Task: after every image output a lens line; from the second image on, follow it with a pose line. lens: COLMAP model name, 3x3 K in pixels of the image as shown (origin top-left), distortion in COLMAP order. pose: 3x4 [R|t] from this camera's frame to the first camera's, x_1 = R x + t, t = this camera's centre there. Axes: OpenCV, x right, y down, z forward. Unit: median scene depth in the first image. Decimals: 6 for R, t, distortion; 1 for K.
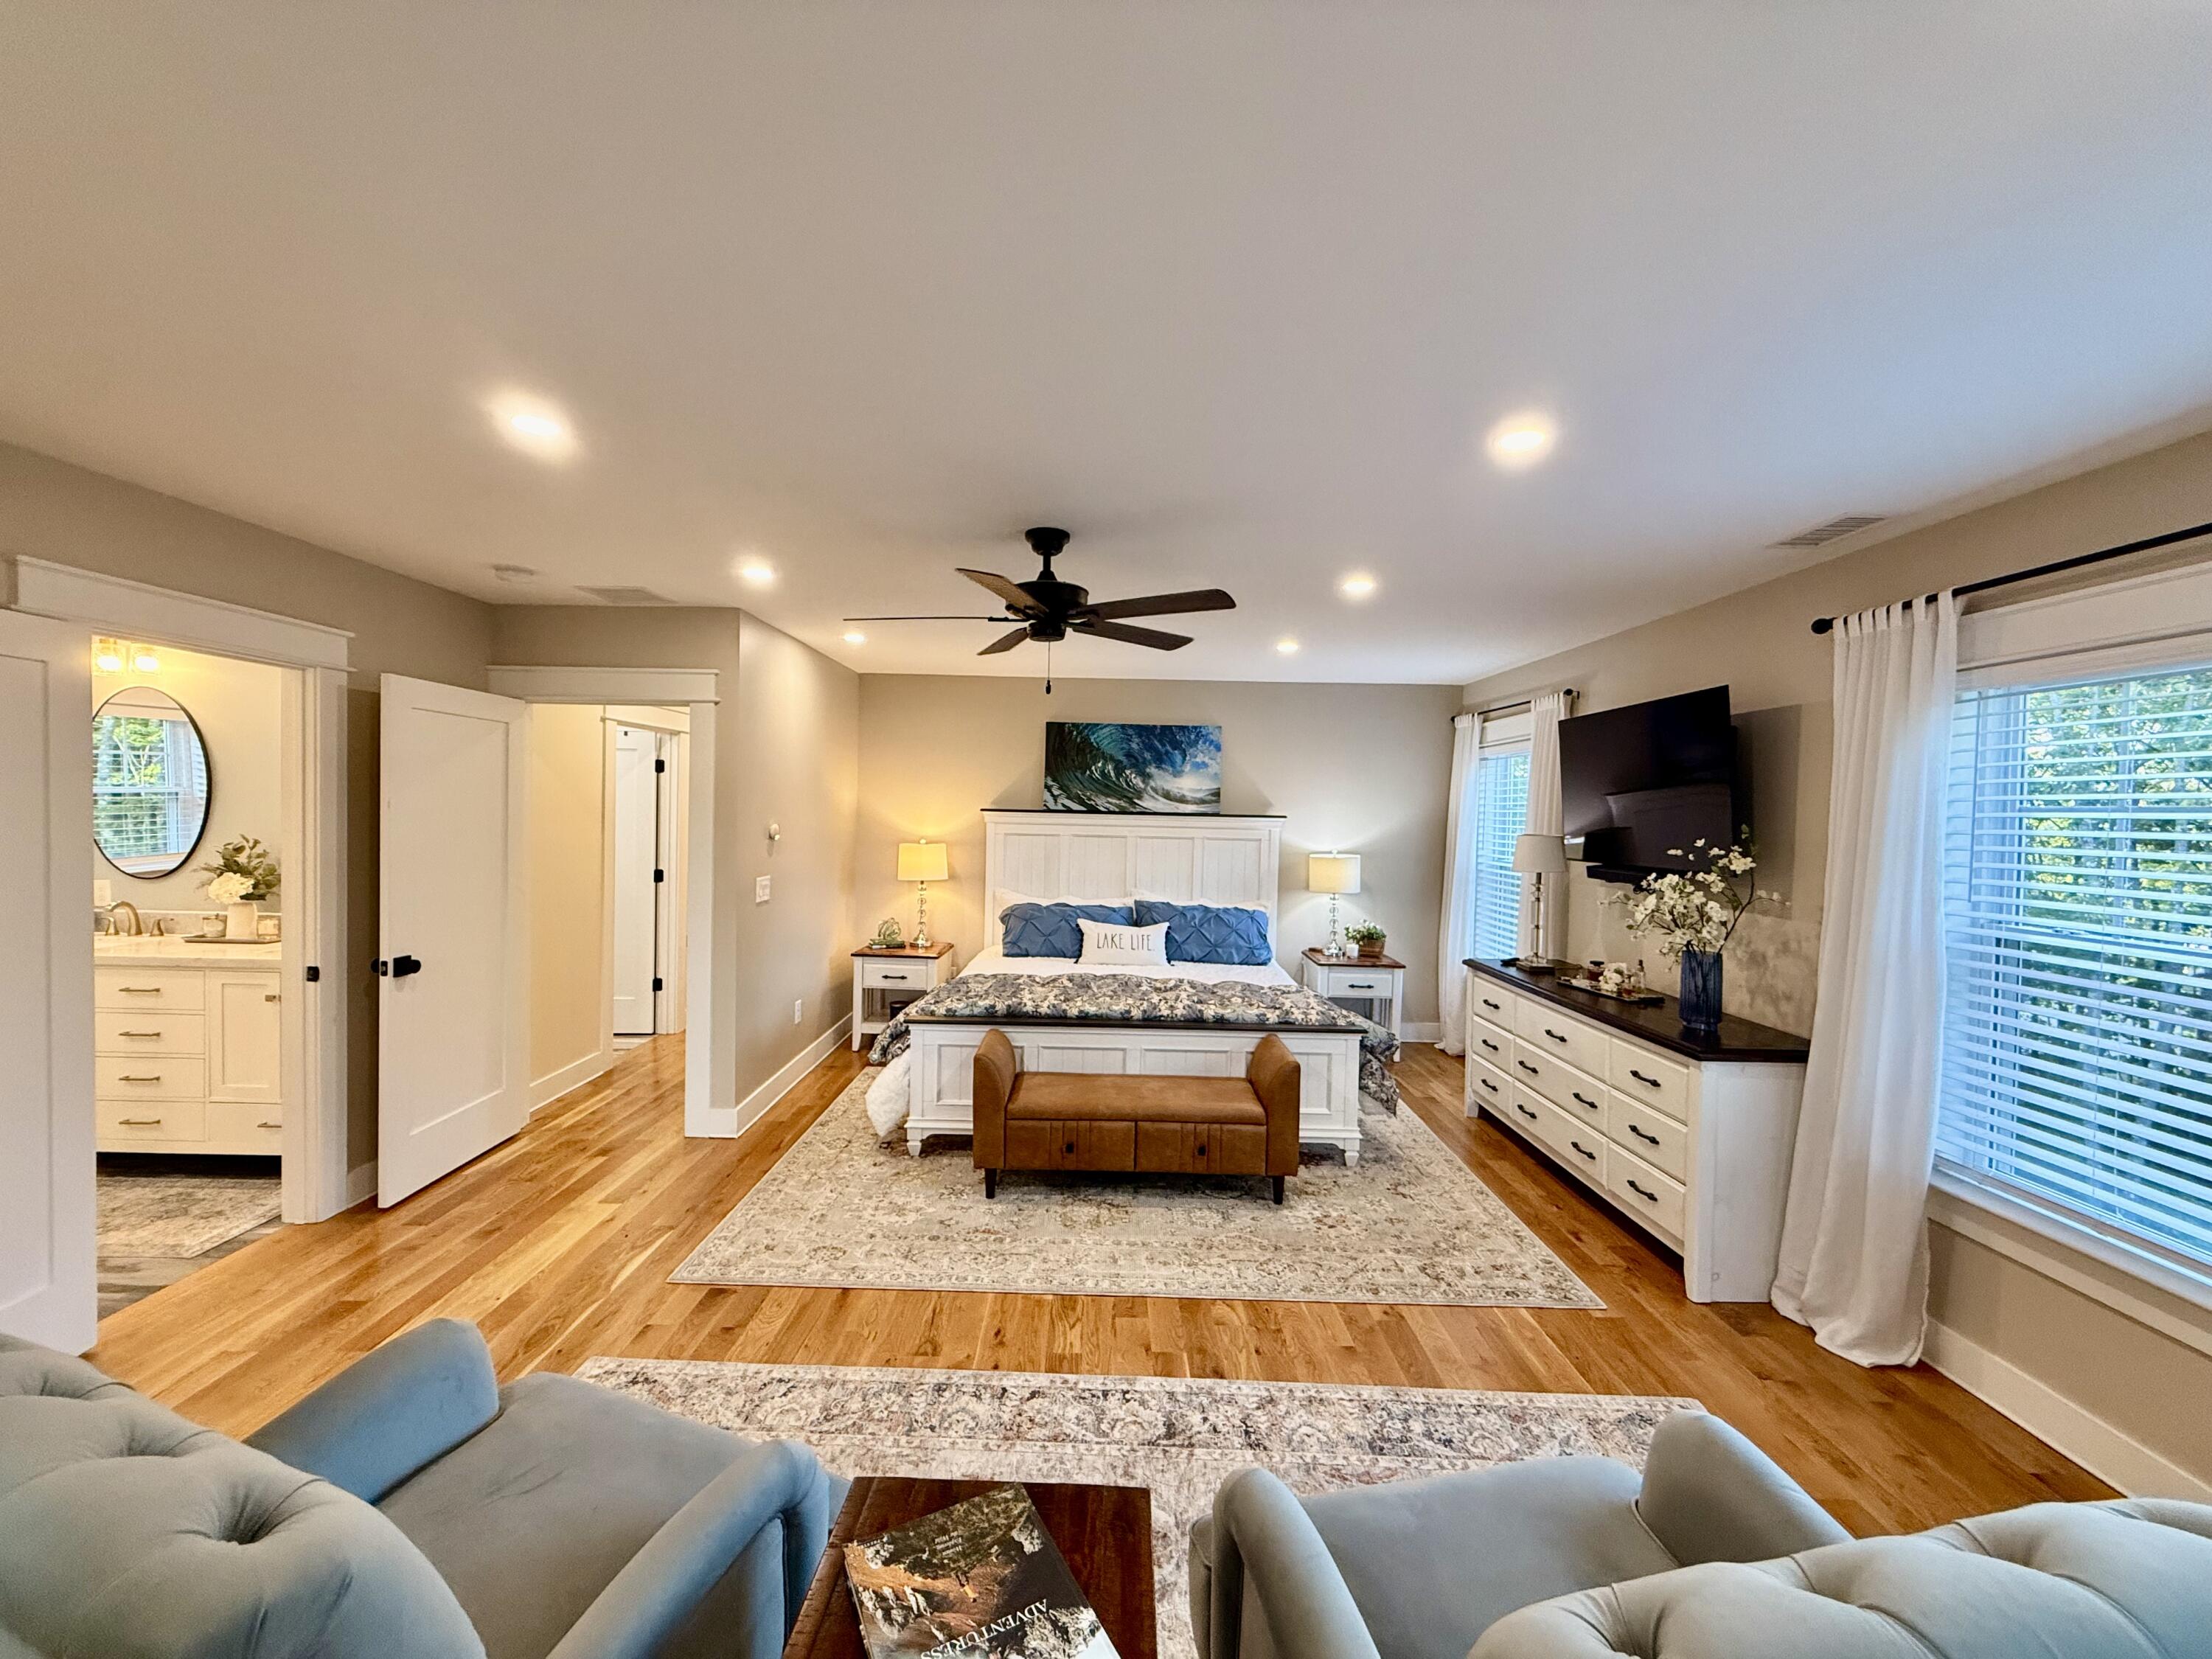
lens RADIAL K [[877.7, 0, 1100.7], [0, 877.7, 831.8], [0, 0, 1]] dist [-0.002585, 0.000663]
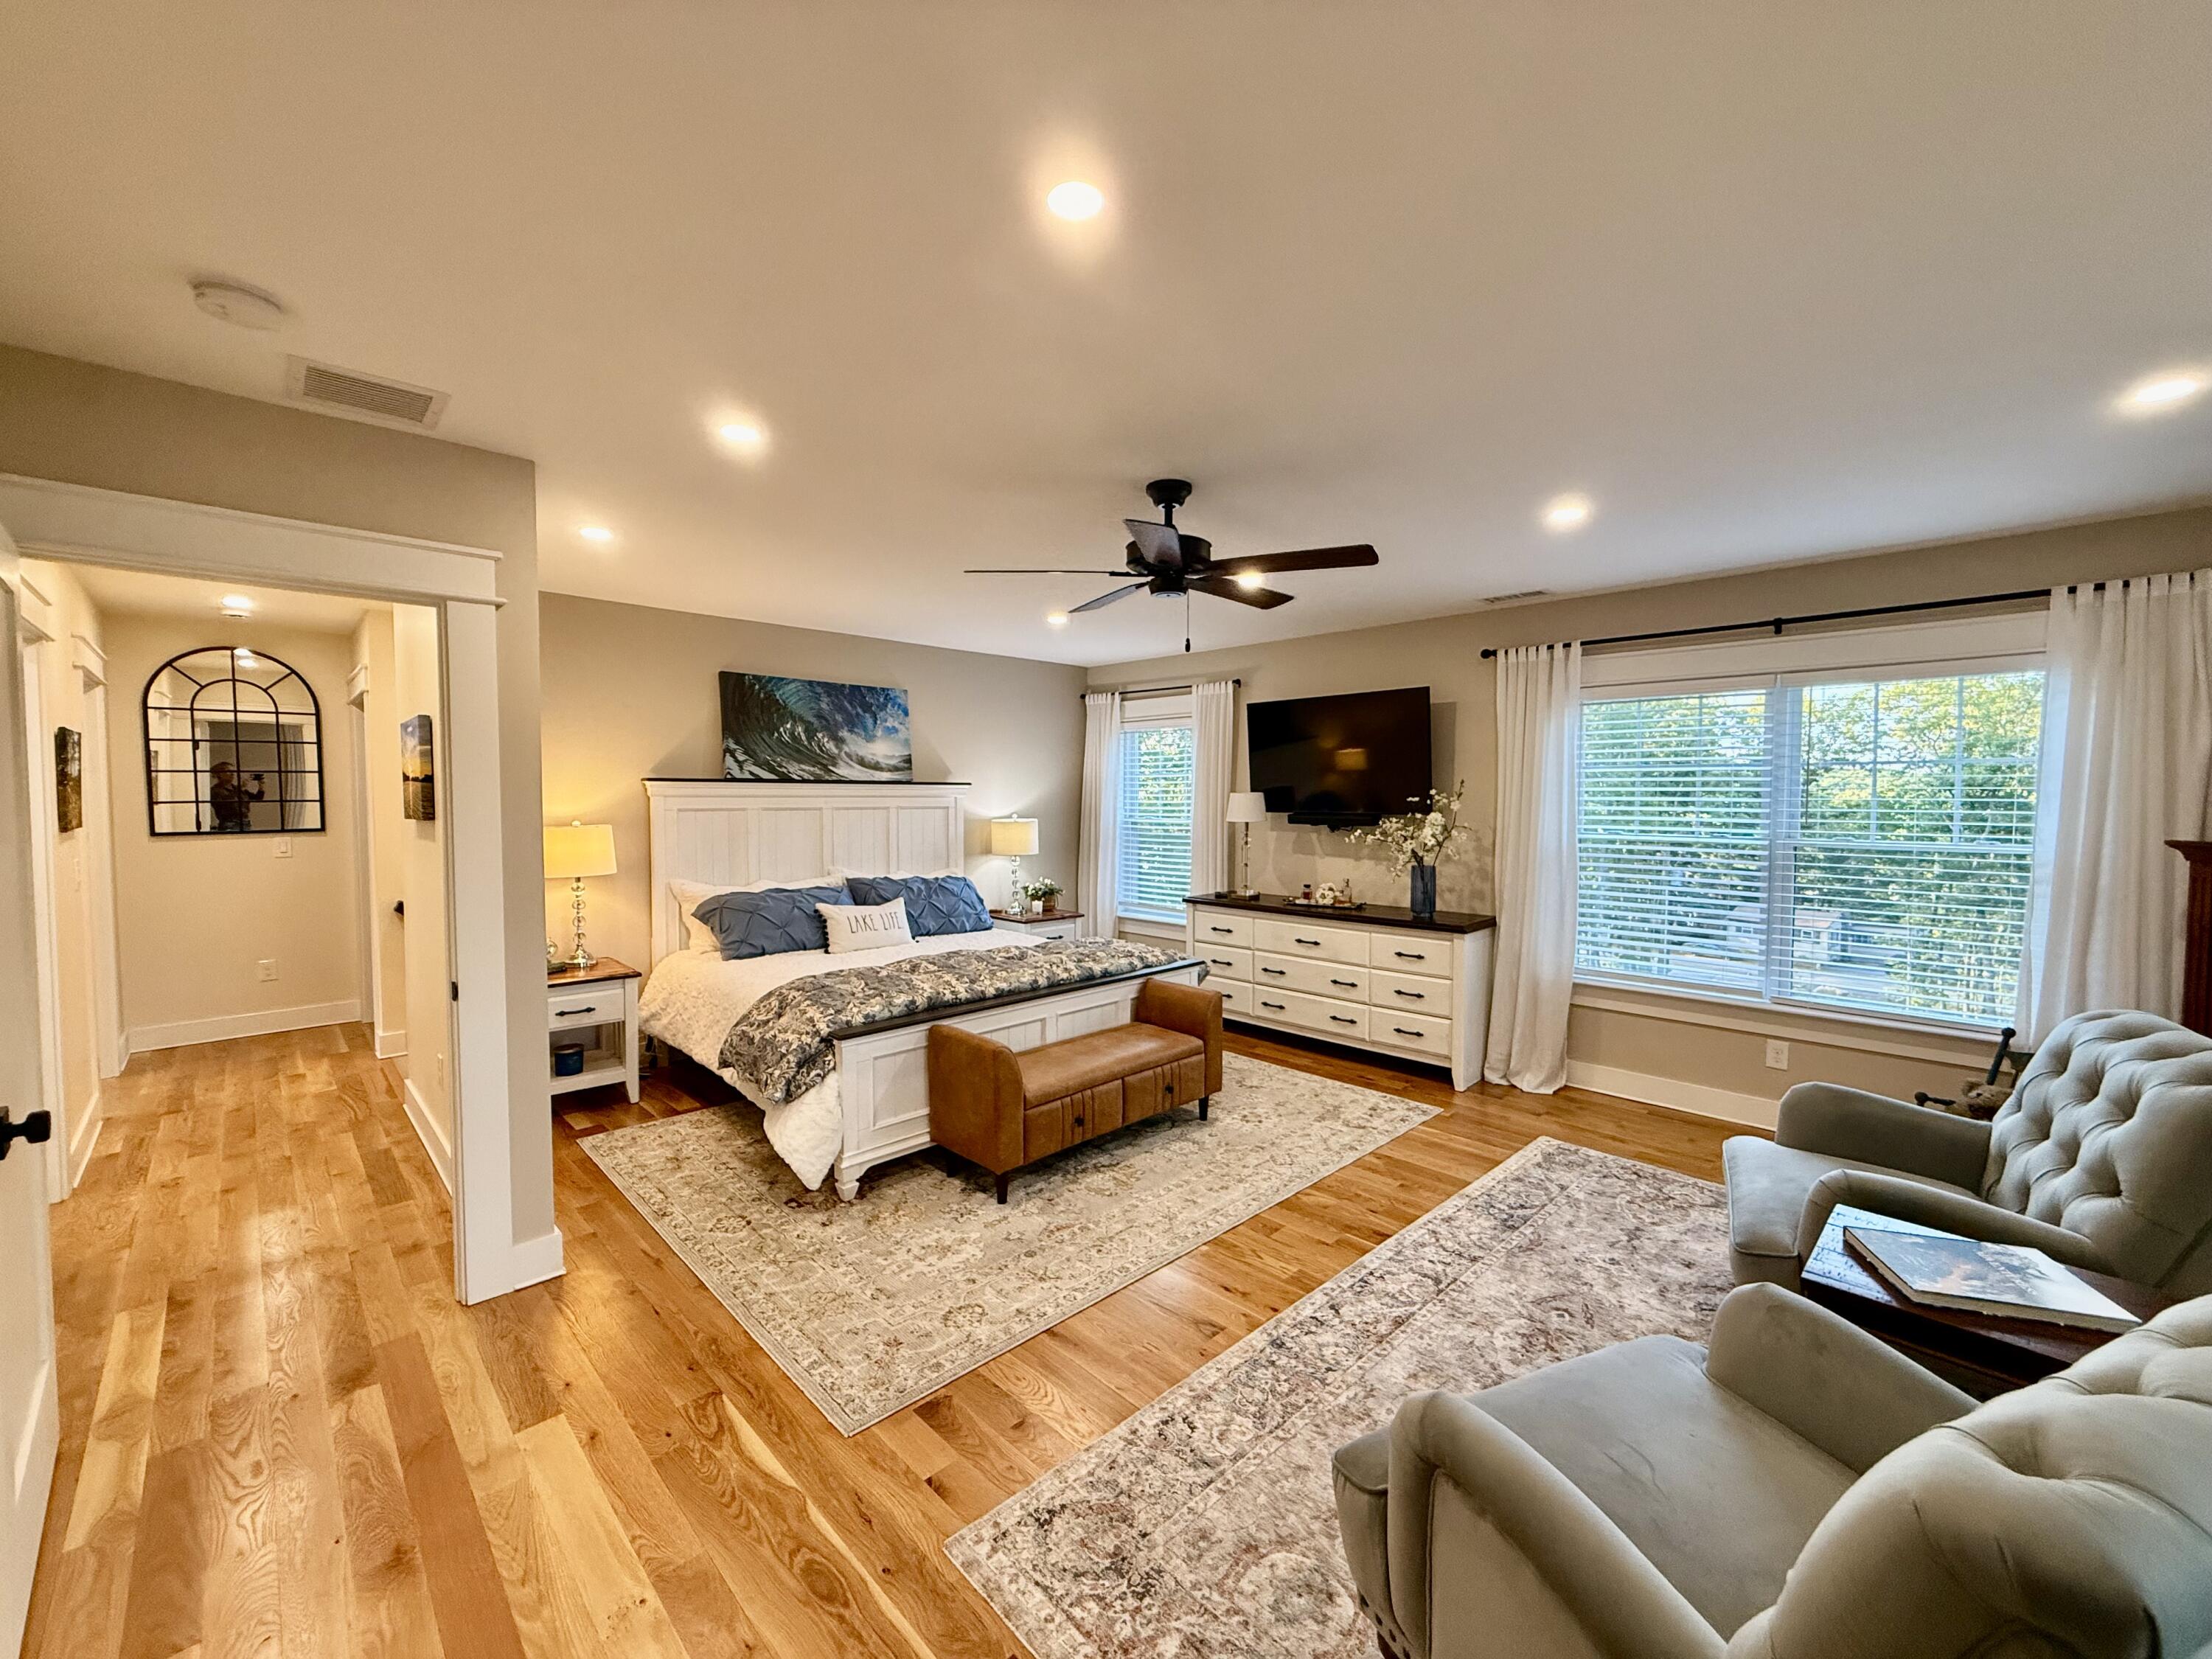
lens RADIAL K [[877.7, 0, 1105.1], [0, 877.7, 832.8], [0, 0, 1]] dist [-0.002585, 0.000663]
pose [[0.712354, -0.050729, 0.699984, -0.590143], [0.029725, 0.998670, 0.042125, 0.002027], [-0.701190, -0.009201, 0.712915, 0.255314]]
